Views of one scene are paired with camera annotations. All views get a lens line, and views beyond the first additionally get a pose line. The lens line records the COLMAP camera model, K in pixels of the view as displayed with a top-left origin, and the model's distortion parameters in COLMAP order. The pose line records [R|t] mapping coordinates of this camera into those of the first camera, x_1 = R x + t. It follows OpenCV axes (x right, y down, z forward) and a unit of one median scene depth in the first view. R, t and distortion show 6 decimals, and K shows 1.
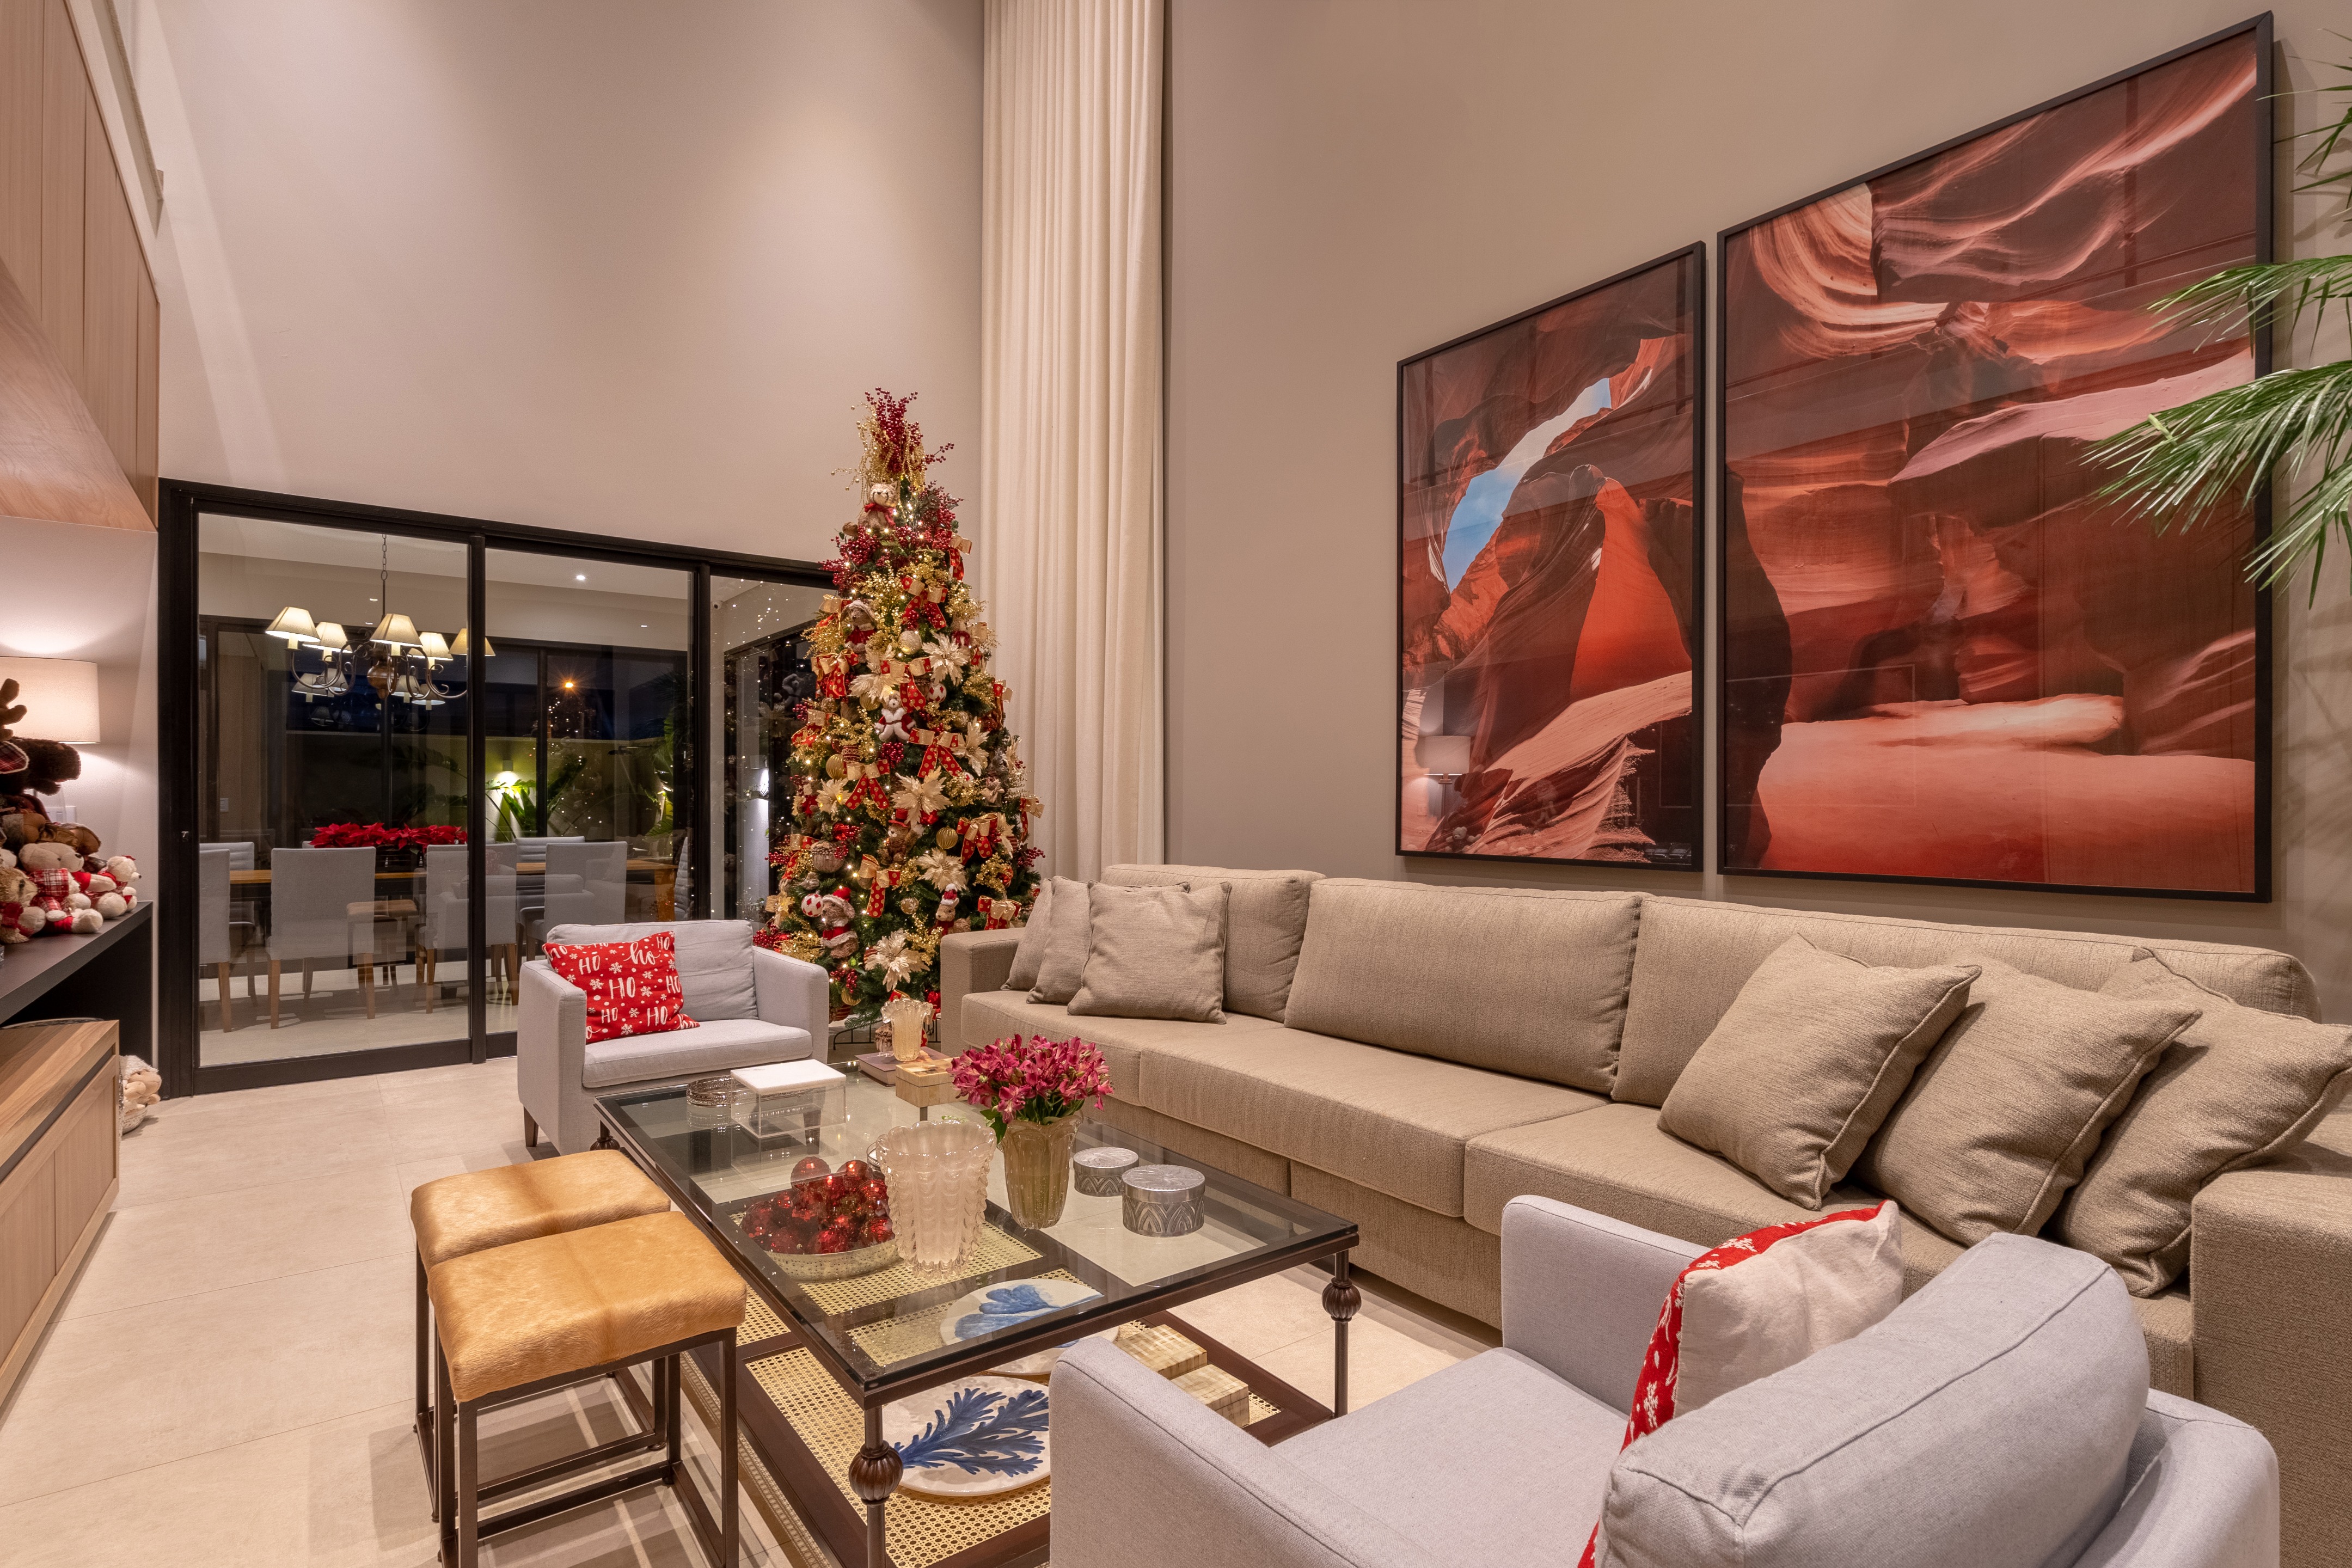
lens RADIAL K [[1119.5, 0, 1161.5], [0, 1119.5, 801.2], [0, 0, 1]] dist [-0.005027, -0.000582]
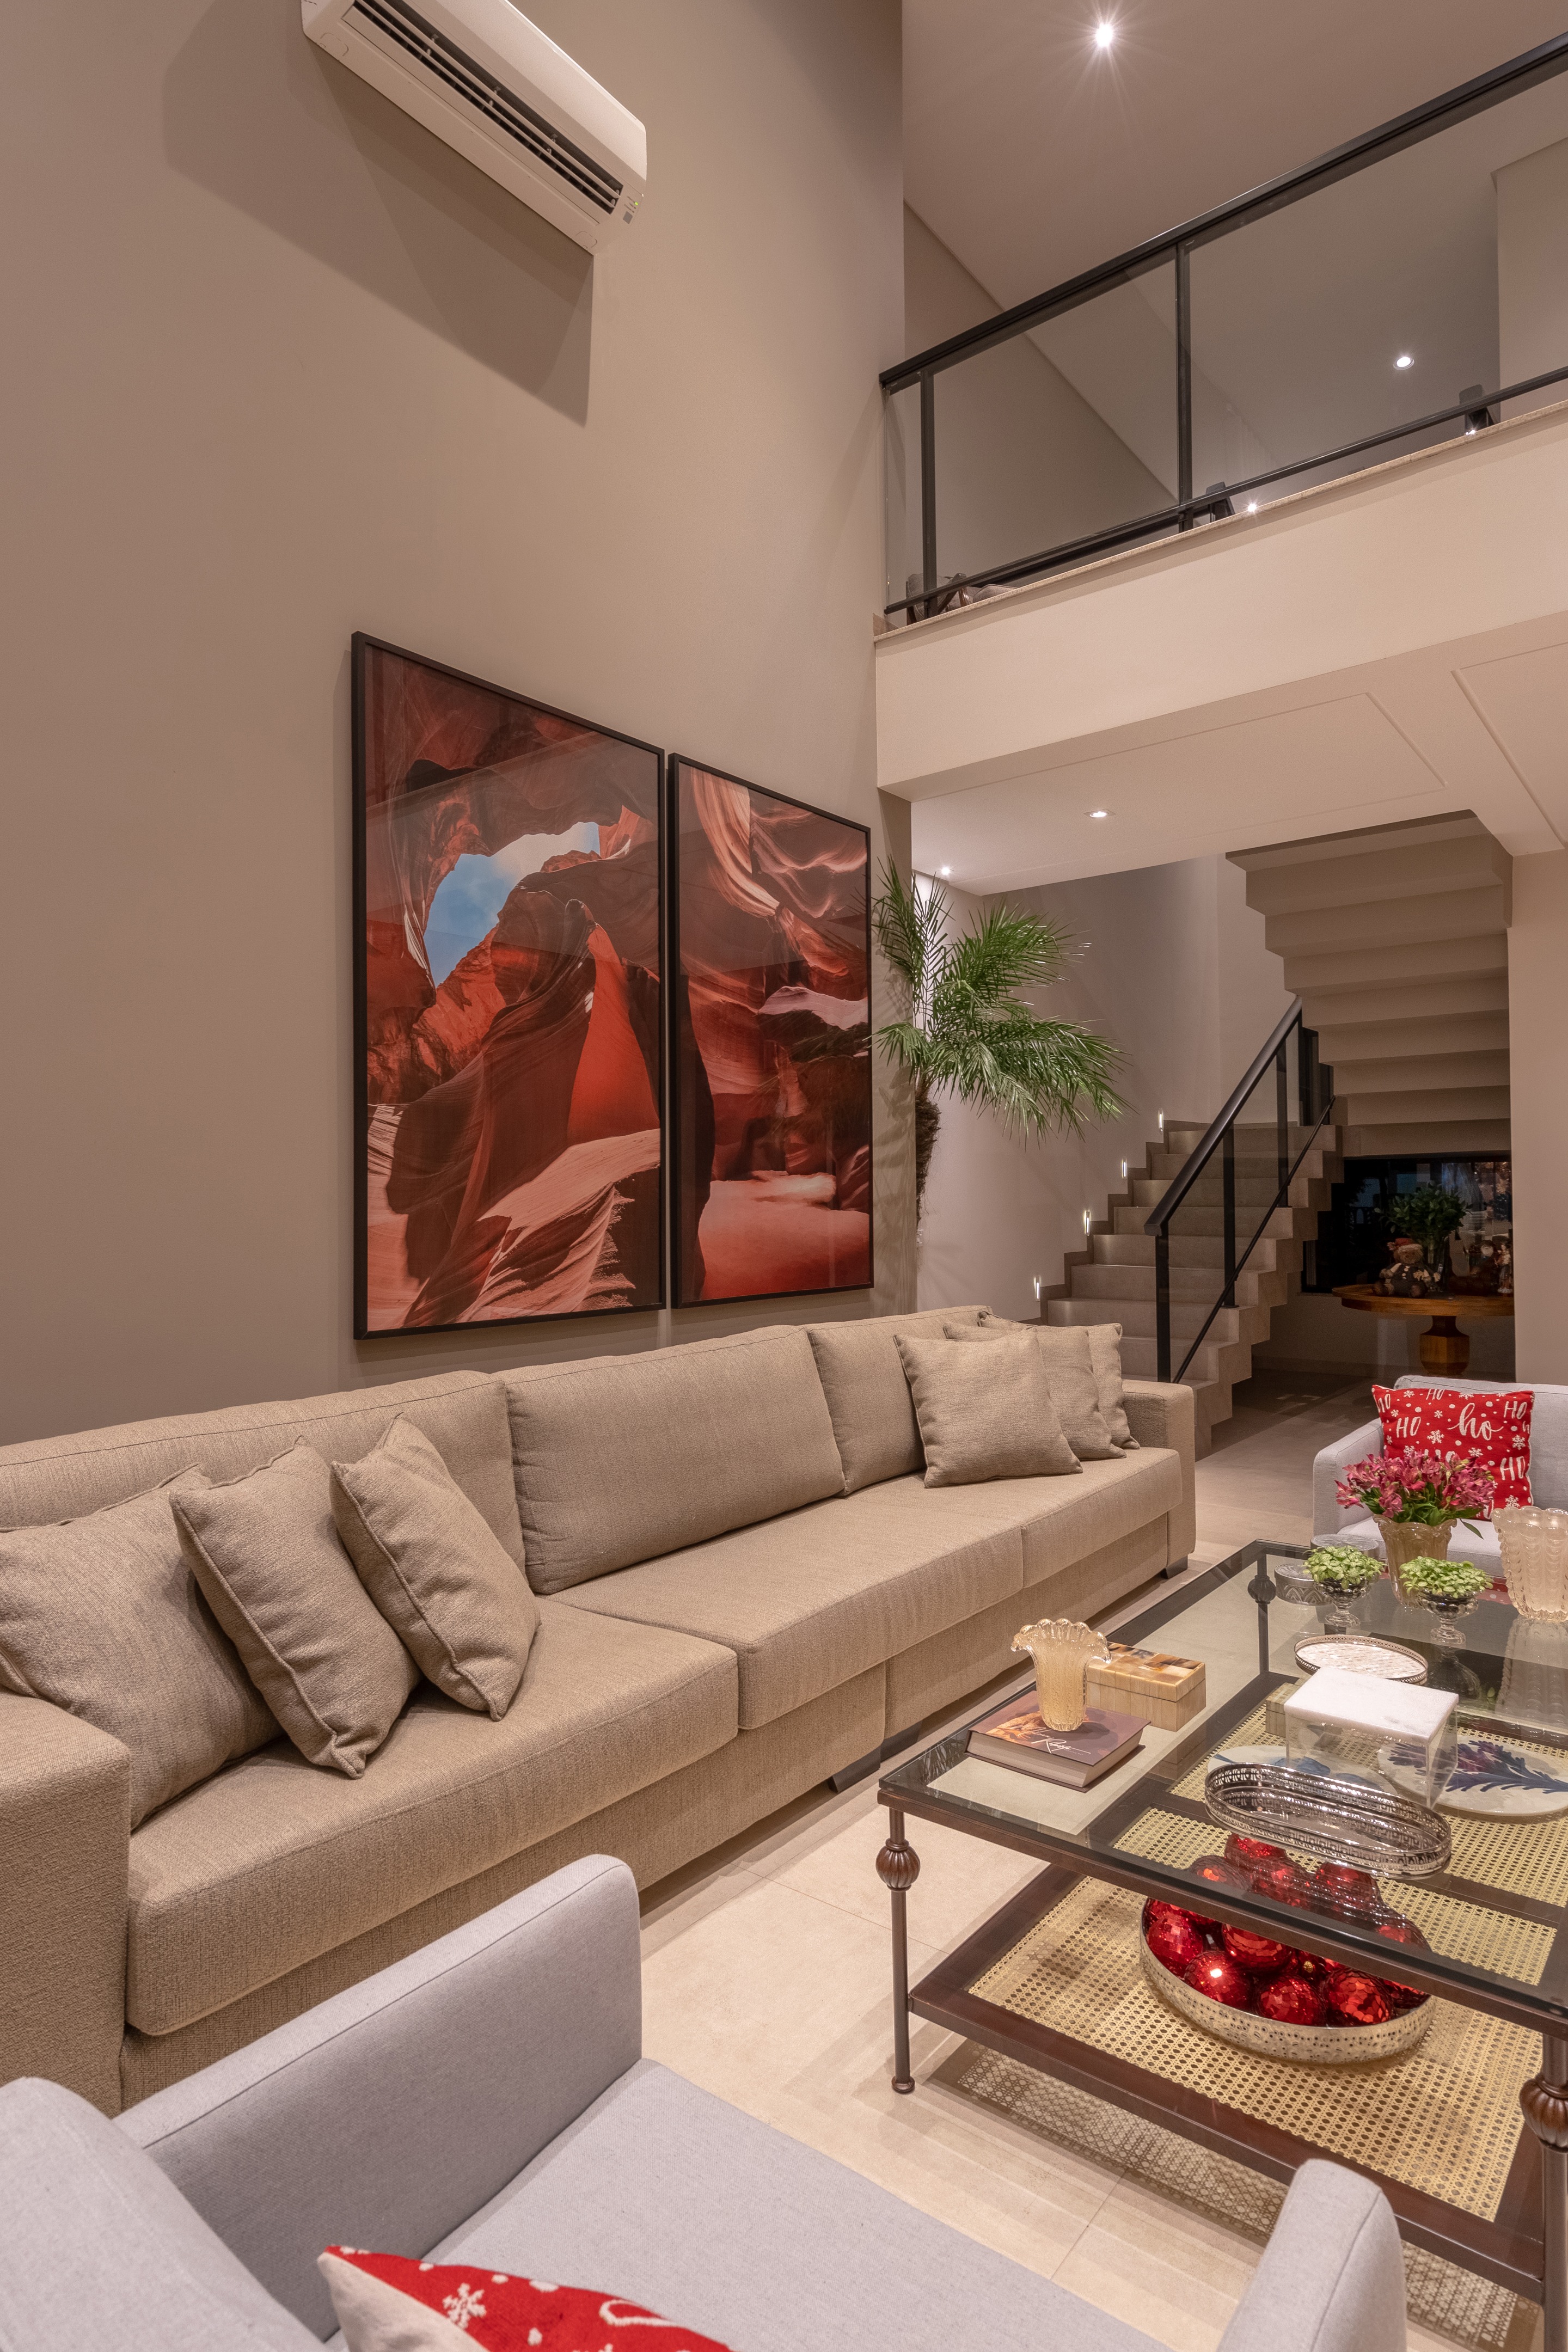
lens RADIAL K [[1259.0, 0, 773.4], [0, 1259.0, 1172.1], [0, 0, 1]] dist [-0.000510, -0.000016]
pose [[-0.230834, 0.014842, 0.972880, -0.718415], [0.003158, 0.999890, -0.014505, -0.051403], [-0.972988, -0.000276, -0.230855, 1.097926]]
